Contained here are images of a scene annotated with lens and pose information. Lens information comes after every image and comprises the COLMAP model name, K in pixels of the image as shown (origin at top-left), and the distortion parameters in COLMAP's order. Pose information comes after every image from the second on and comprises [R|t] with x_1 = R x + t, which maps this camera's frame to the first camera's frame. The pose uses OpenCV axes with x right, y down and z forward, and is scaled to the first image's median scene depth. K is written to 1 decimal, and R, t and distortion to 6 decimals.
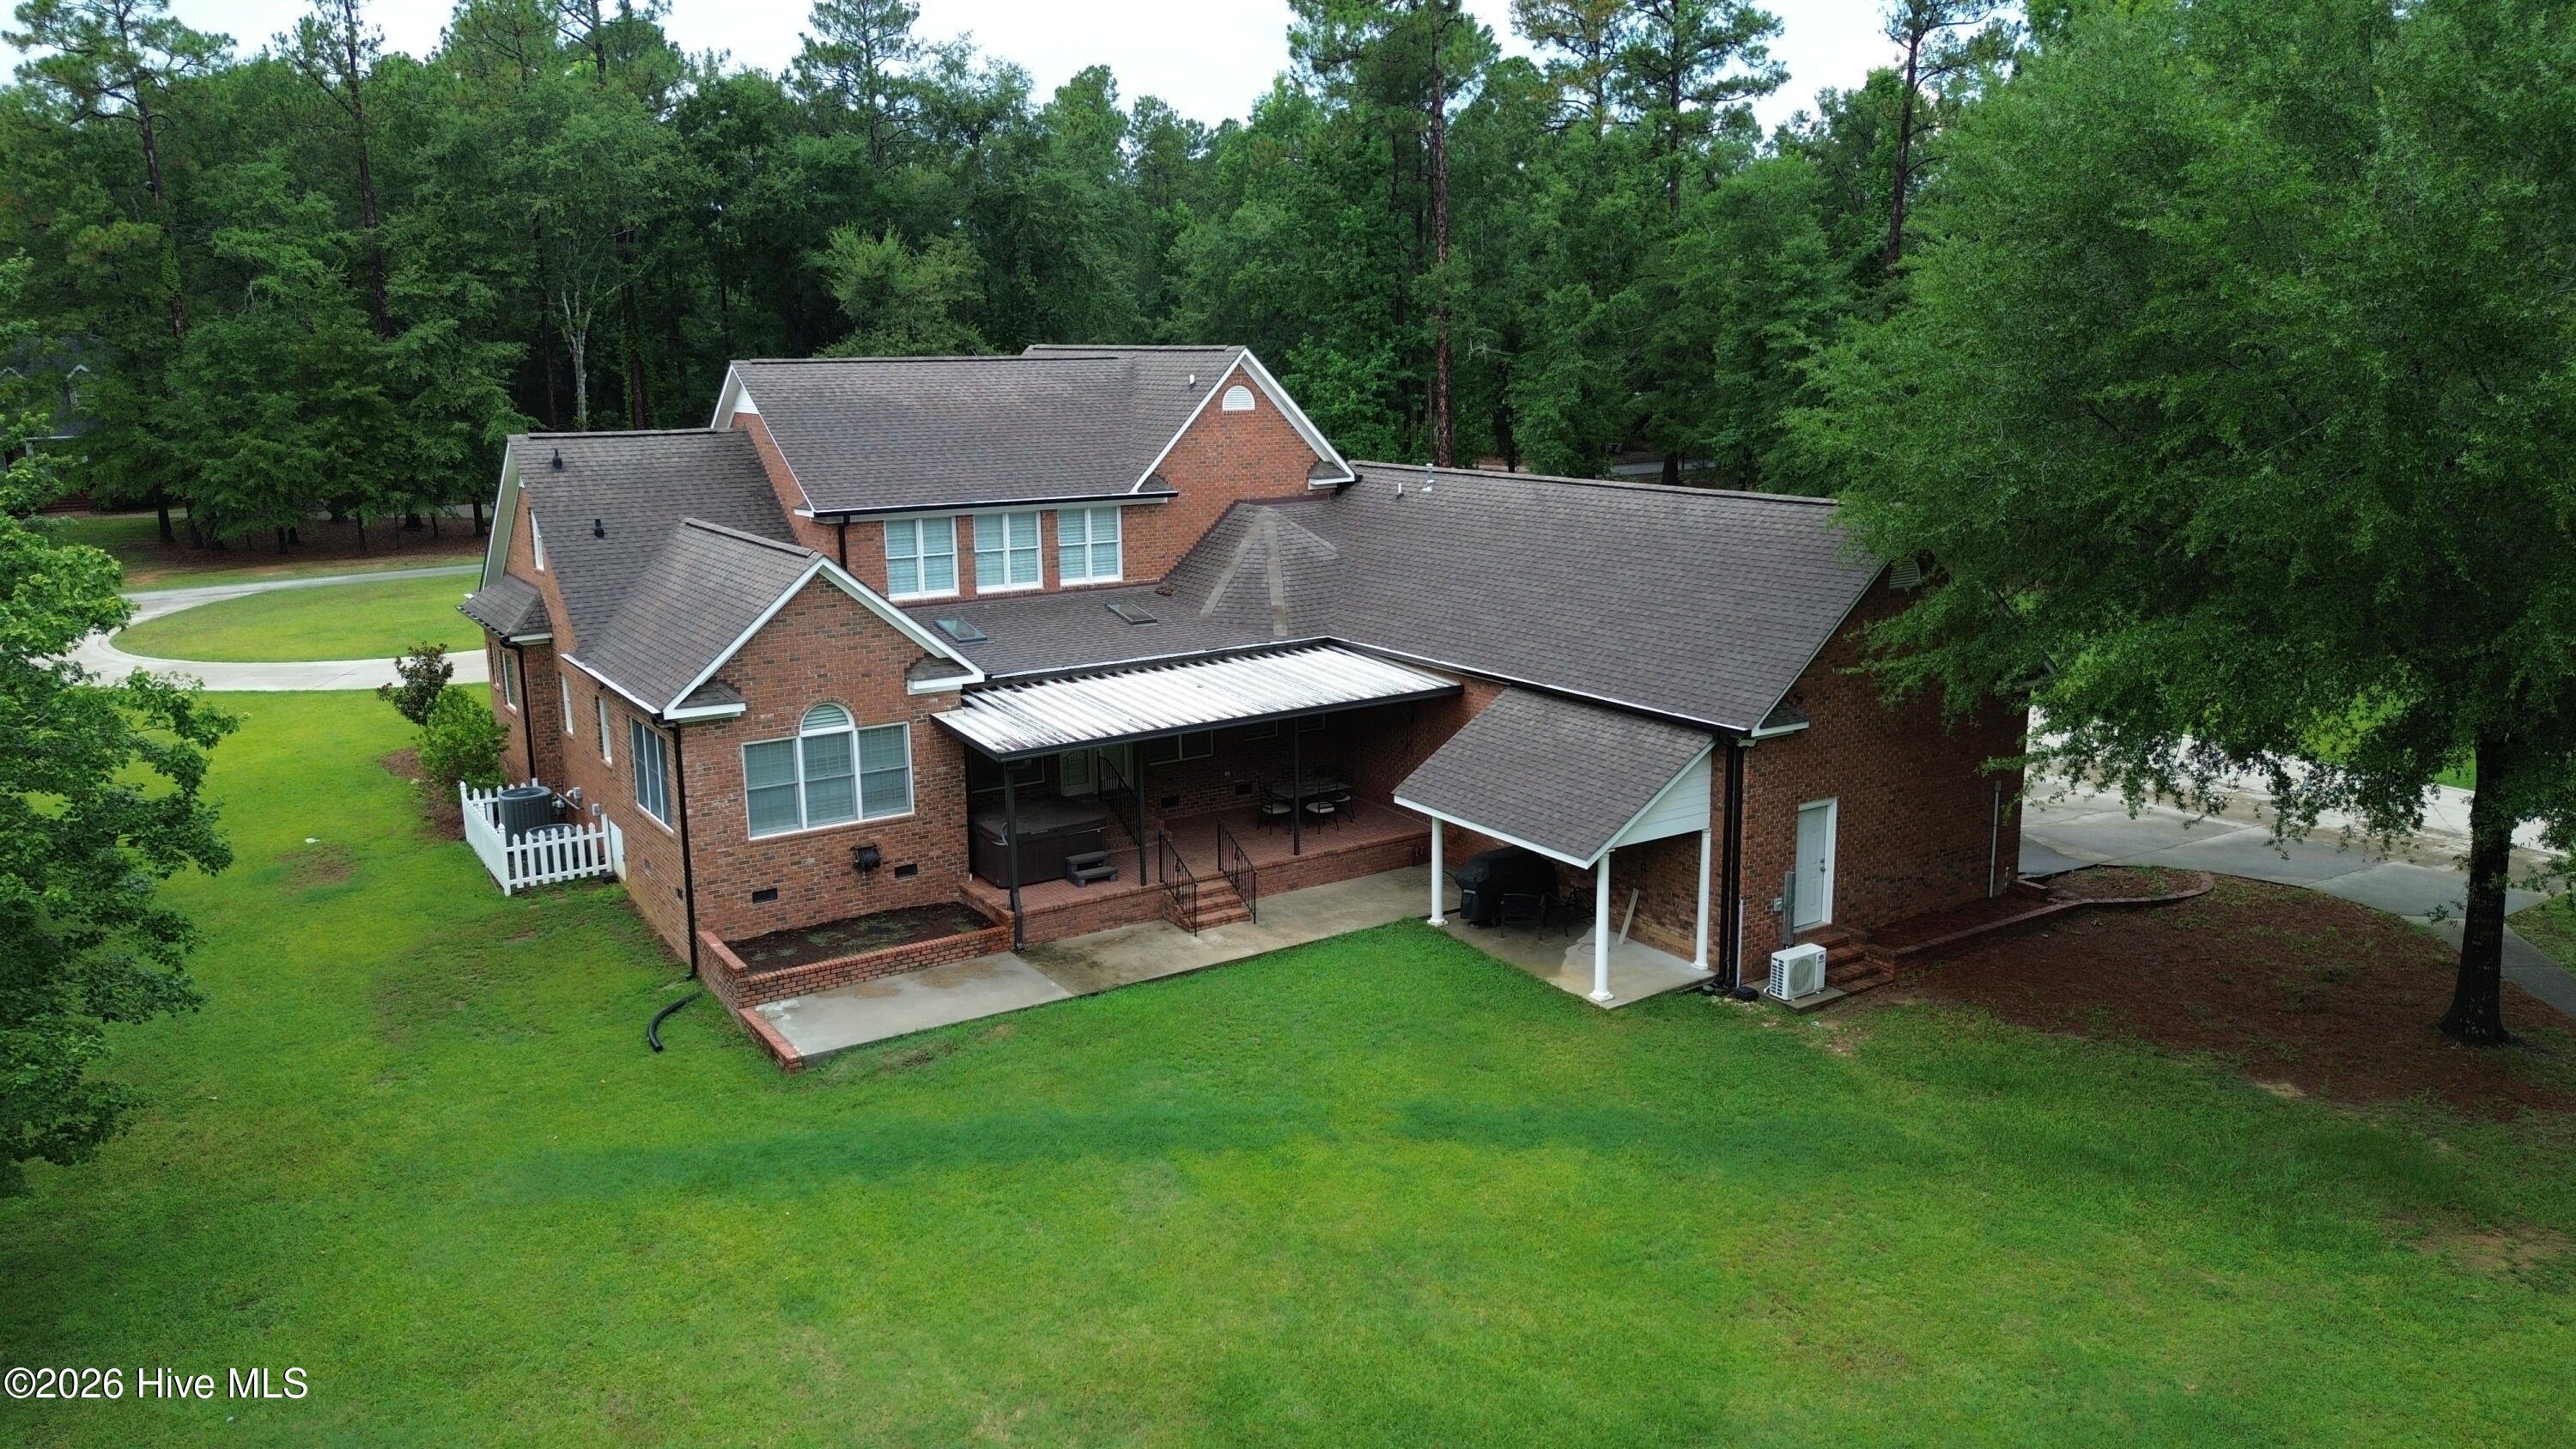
lens RADIAL K [[1826.6, 0, 1289.6], [0, 1826.6, 732.7], [0, 0, 1]] dist [0.061206, -0.056626]
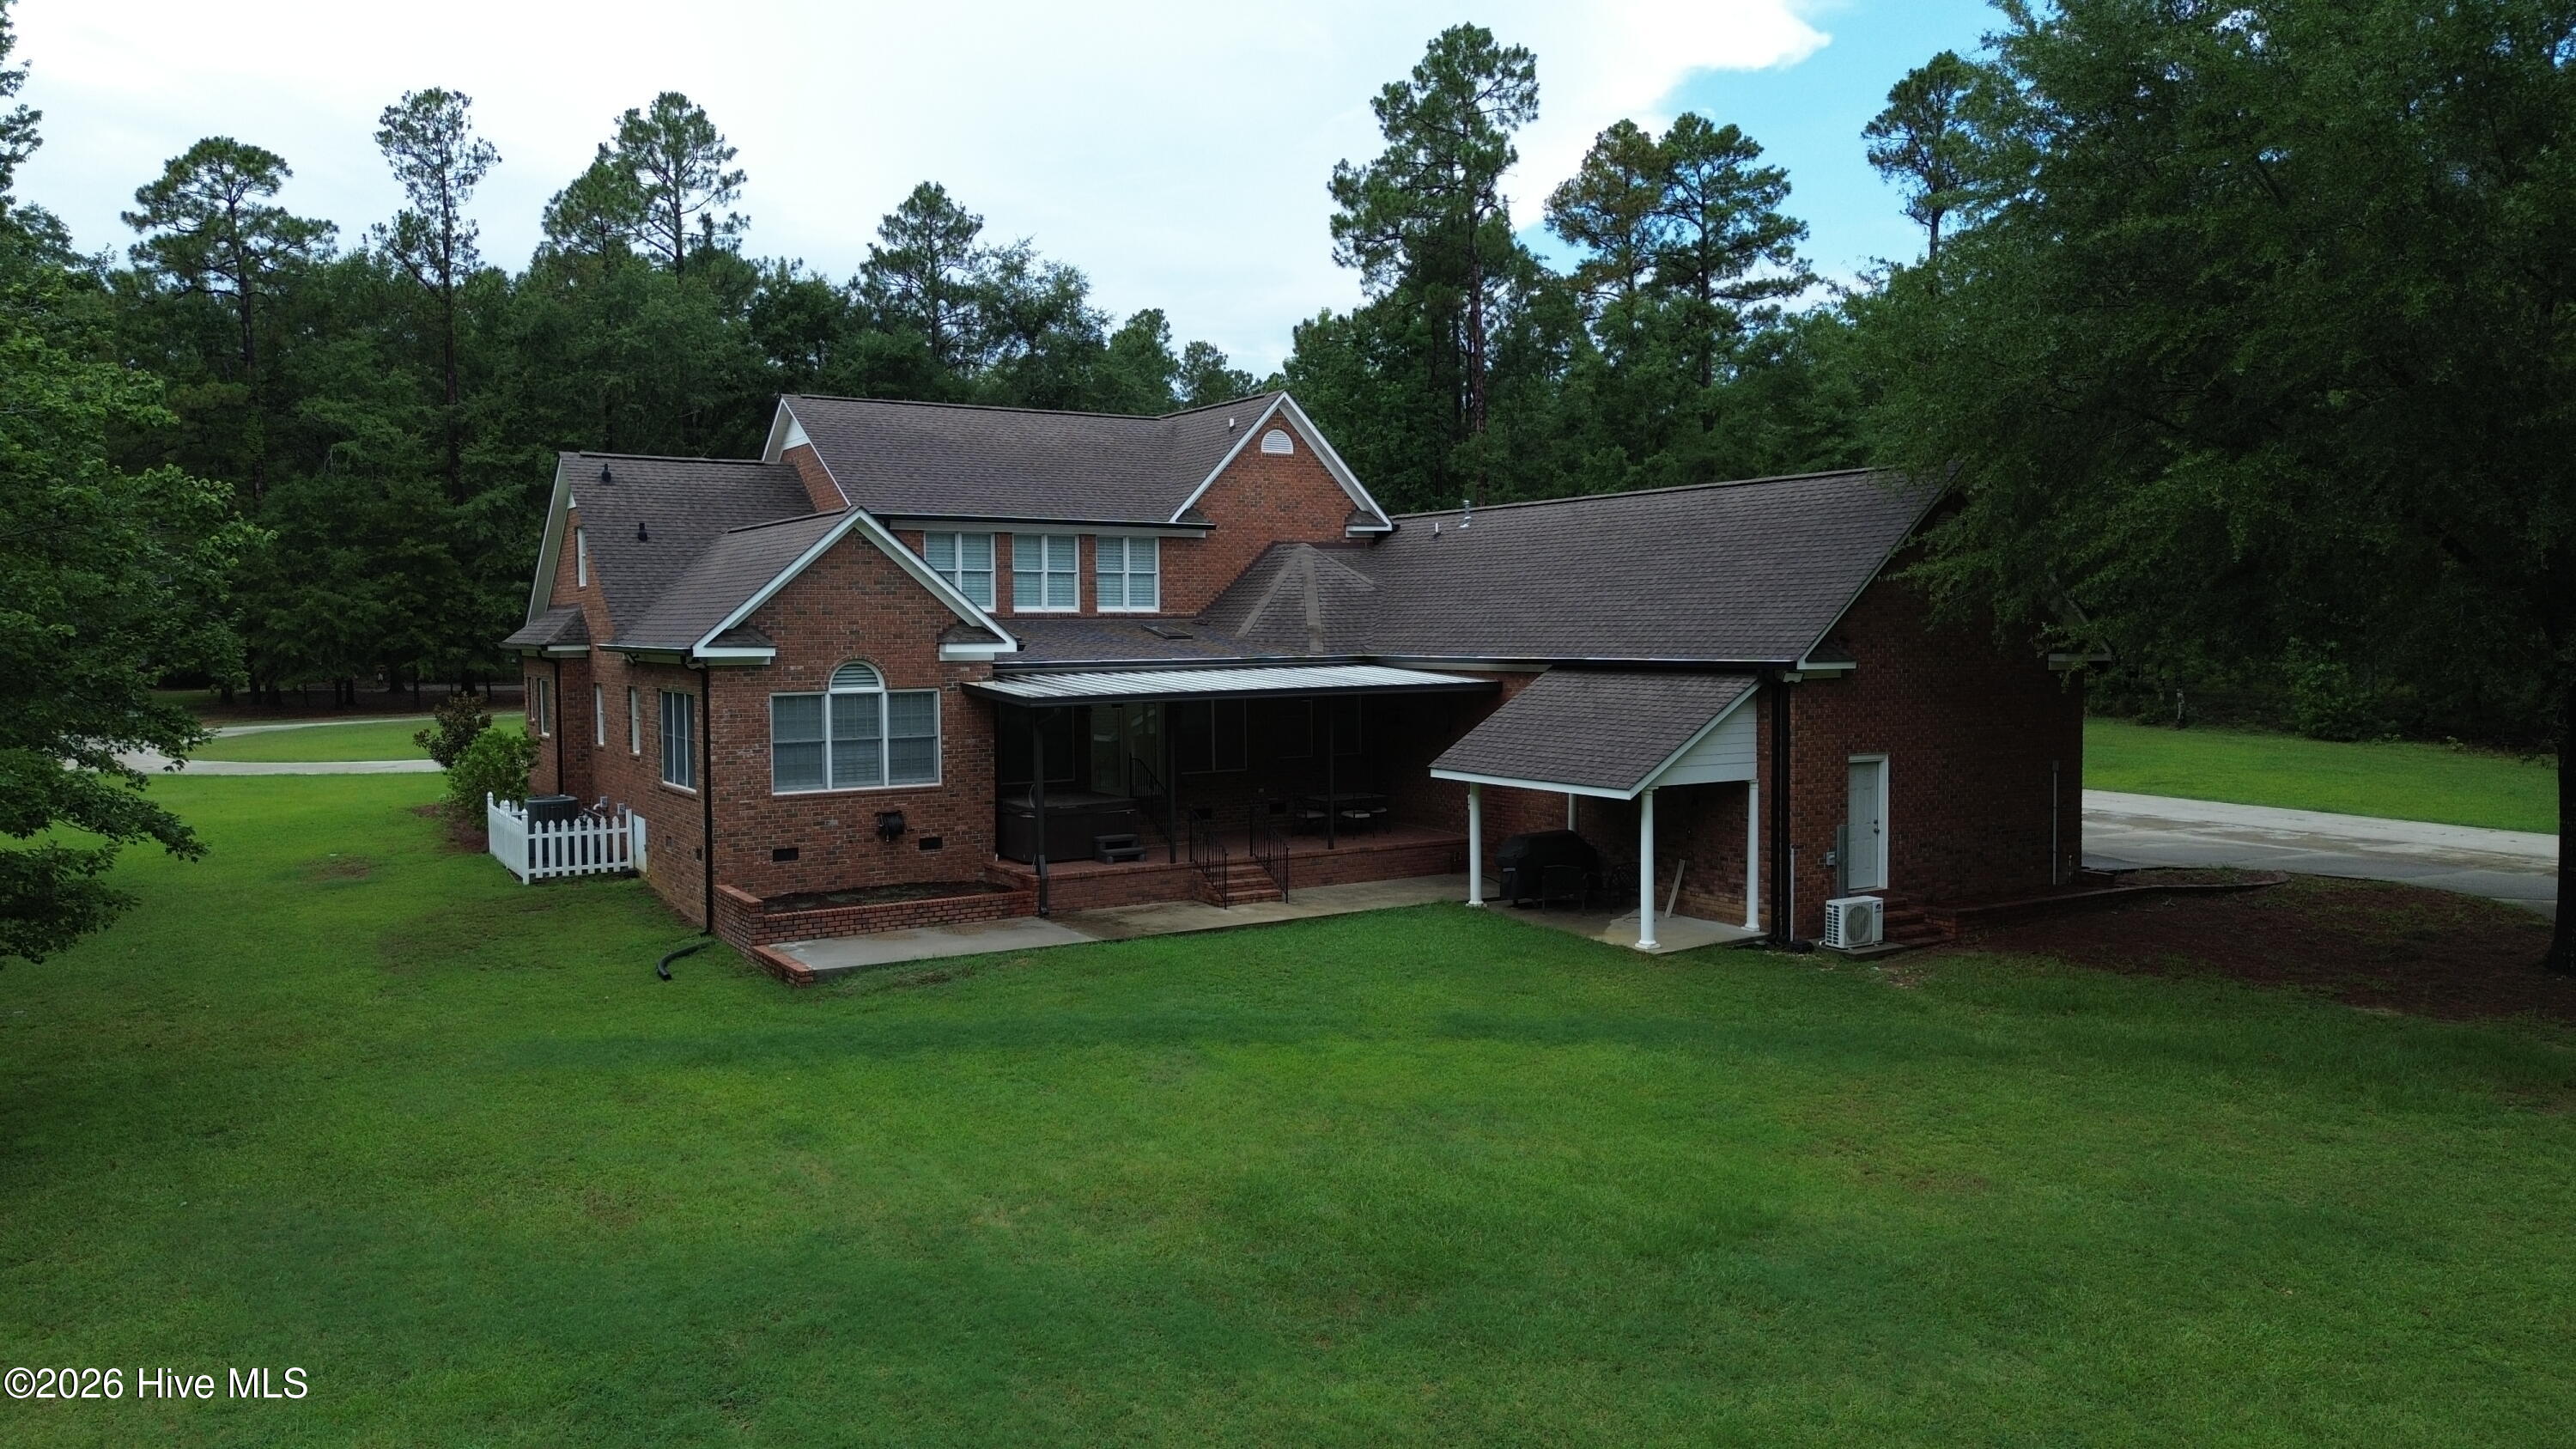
lens RADIAL K [[1826.6, 0, 1289.6], [0, 1826.6, 732.7], [0, 0, 1]] dist [0.061206, -0.056626]
pose [[0.999694, 0.005249, -0.024172, 0.004854], [-0.008922, 0.987961, -0.154443, 0.153952], [0.023070, 0.154611, 0.987706, 0.028743]]
